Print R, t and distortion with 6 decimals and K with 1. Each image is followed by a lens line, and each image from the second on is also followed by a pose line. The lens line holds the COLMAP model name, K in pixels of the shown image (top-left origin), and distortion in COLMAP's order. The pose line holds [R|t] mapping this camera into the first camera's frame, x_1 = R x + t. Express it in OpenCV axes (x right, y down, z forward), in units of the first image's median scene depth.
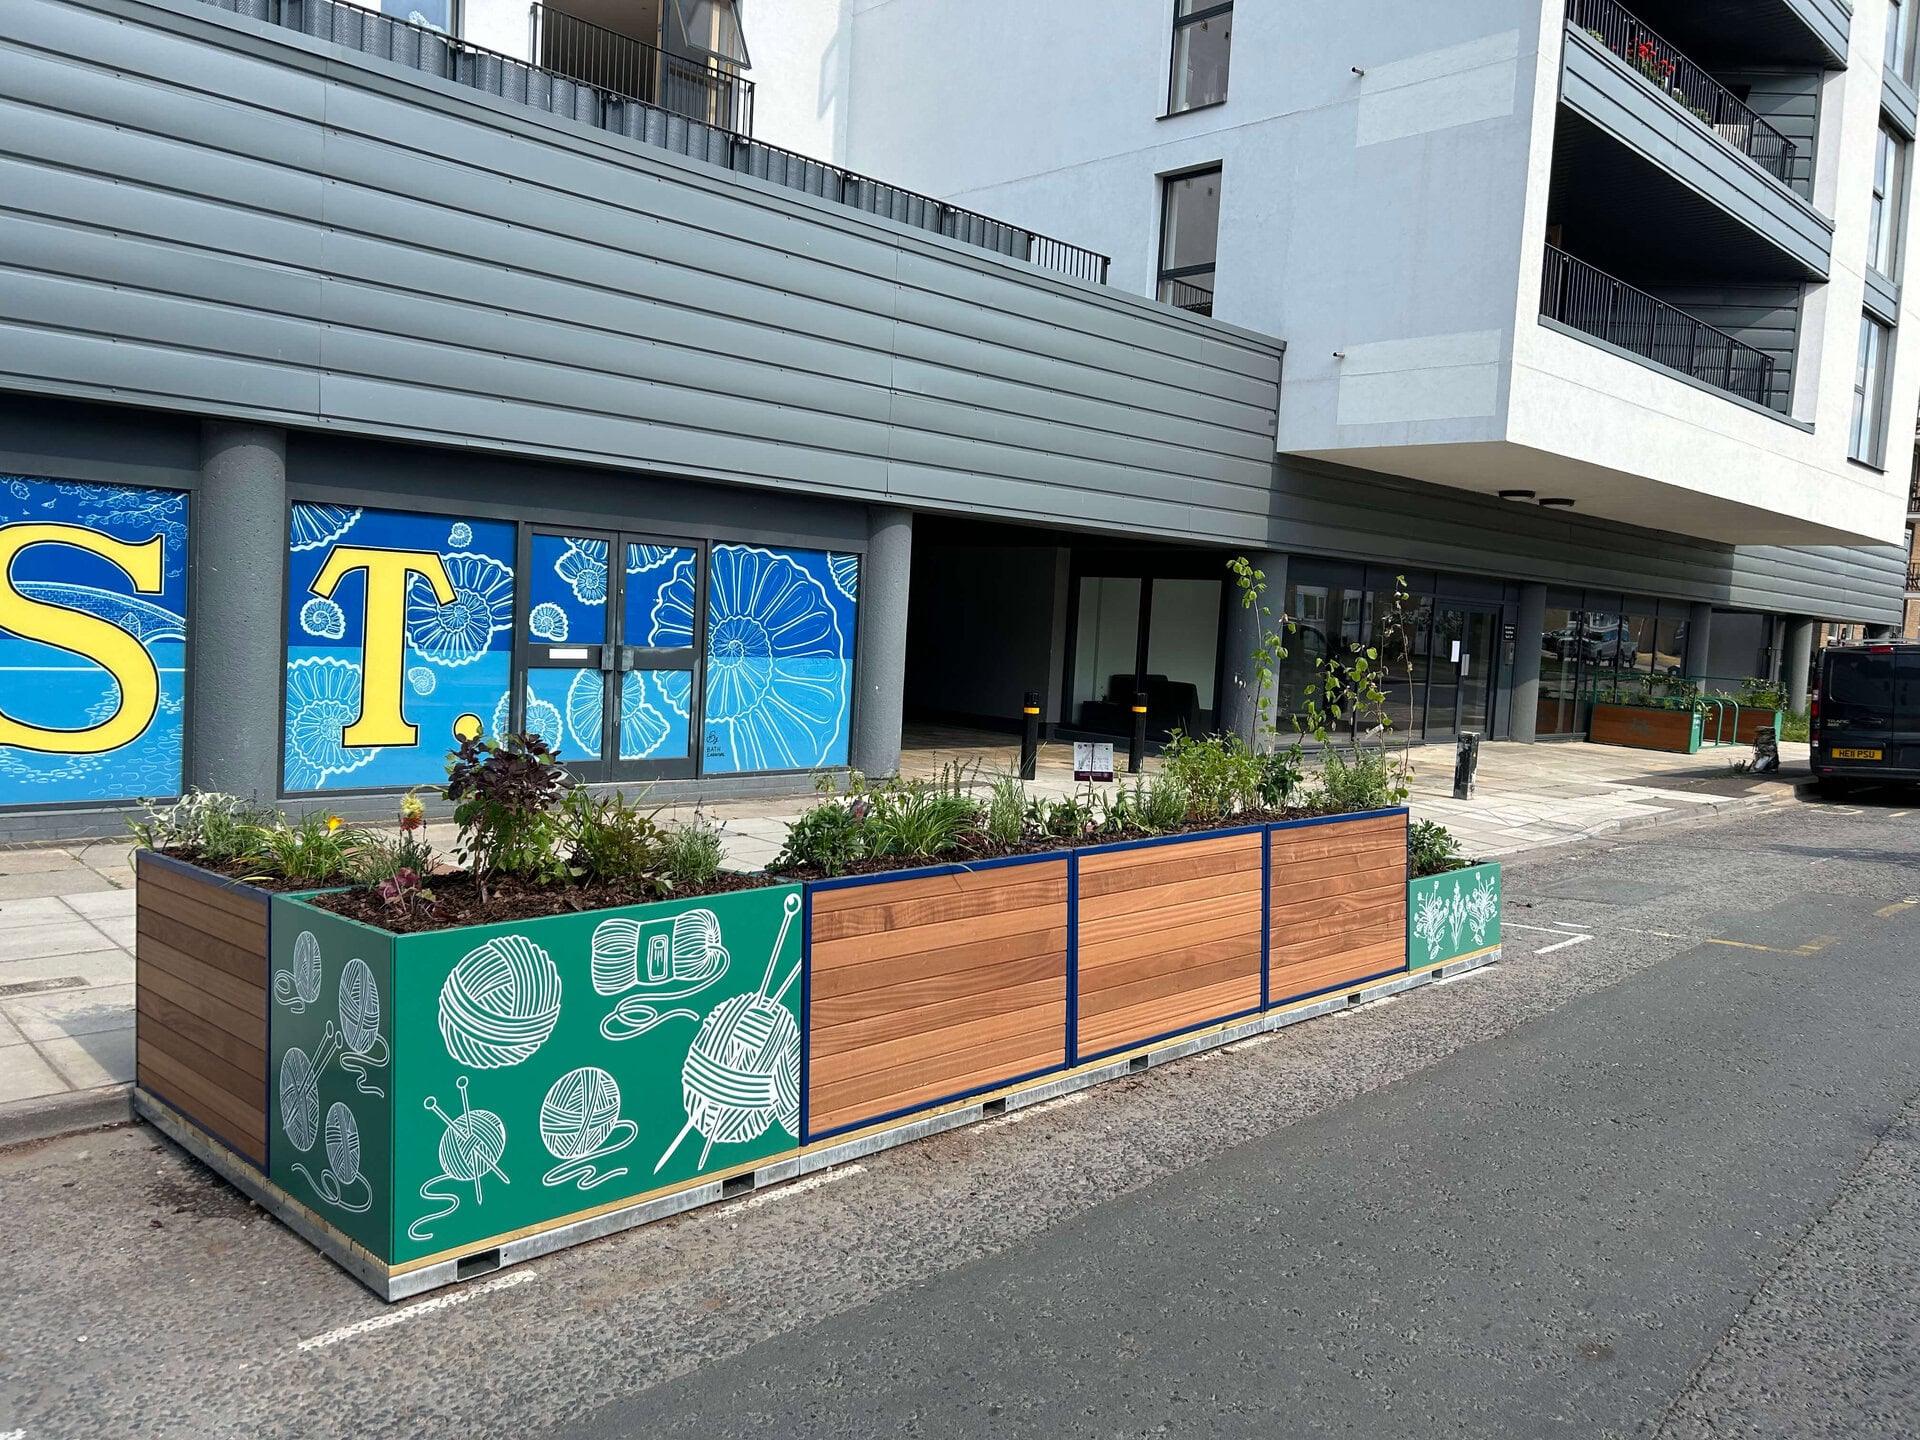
lens RADIAL K [[1459.9, 0, 968.4], [0, 1459.9, 694.9], [0, 0, 1]] dist [0.008270, 0.000777]
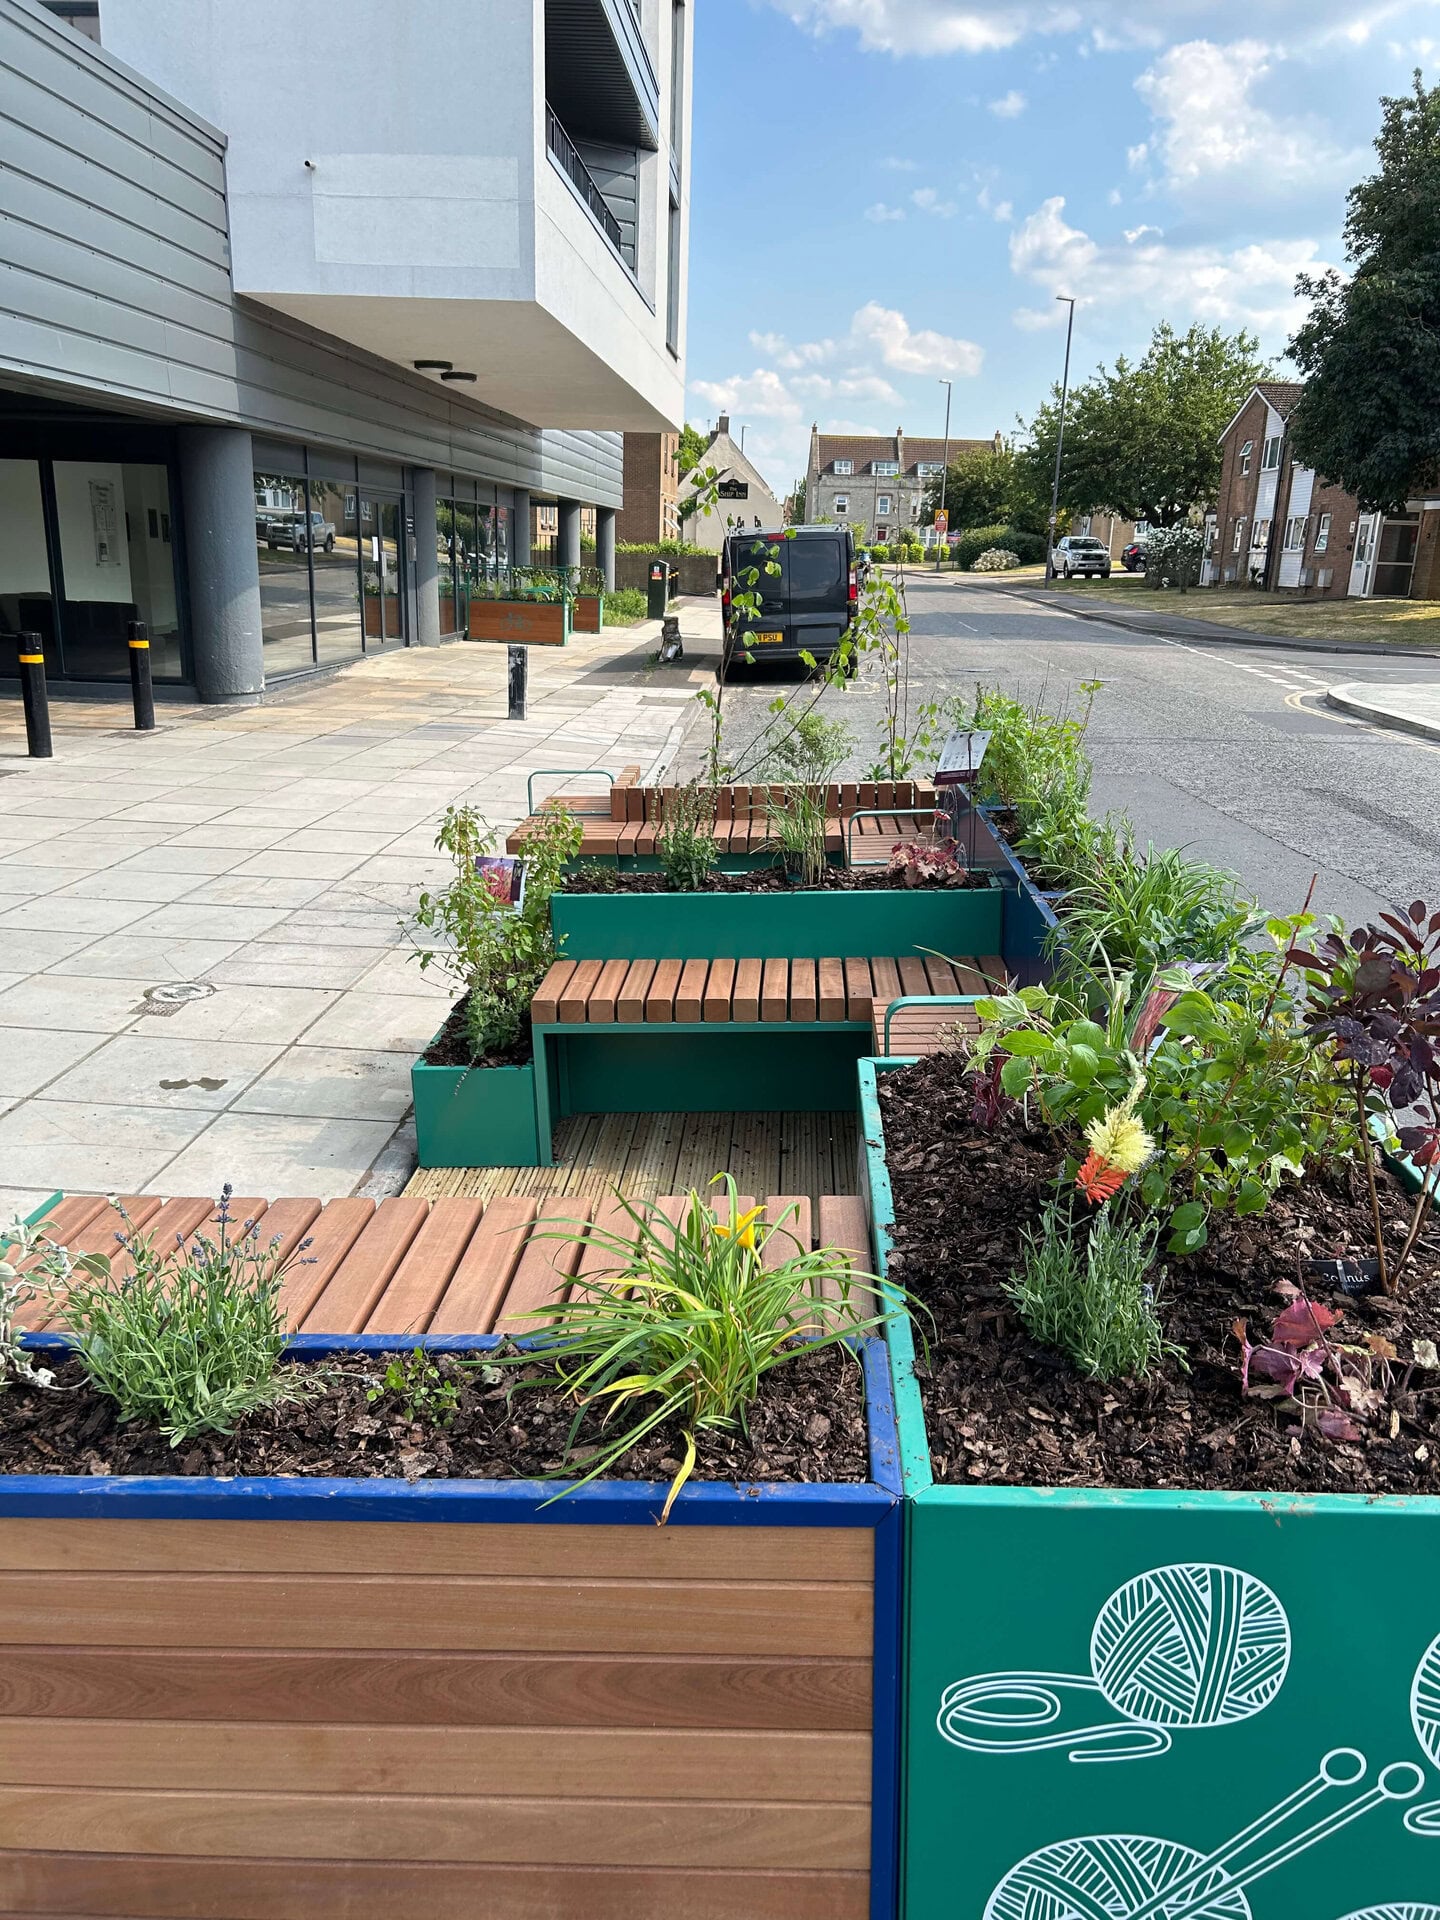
lens RADIAL K [[1459.9, 0, 747.5], [0, 1459.9, 951.4], [0, 0, 1]] dist [0.008270, 0.000777]
pose [[0.744421, -0.203945, 0.635802, -0.152566], [0.042677, 0.964798, 0.259508, -0.018204], [-0.666345, -0.166049, 0.726919, 0.193516]]
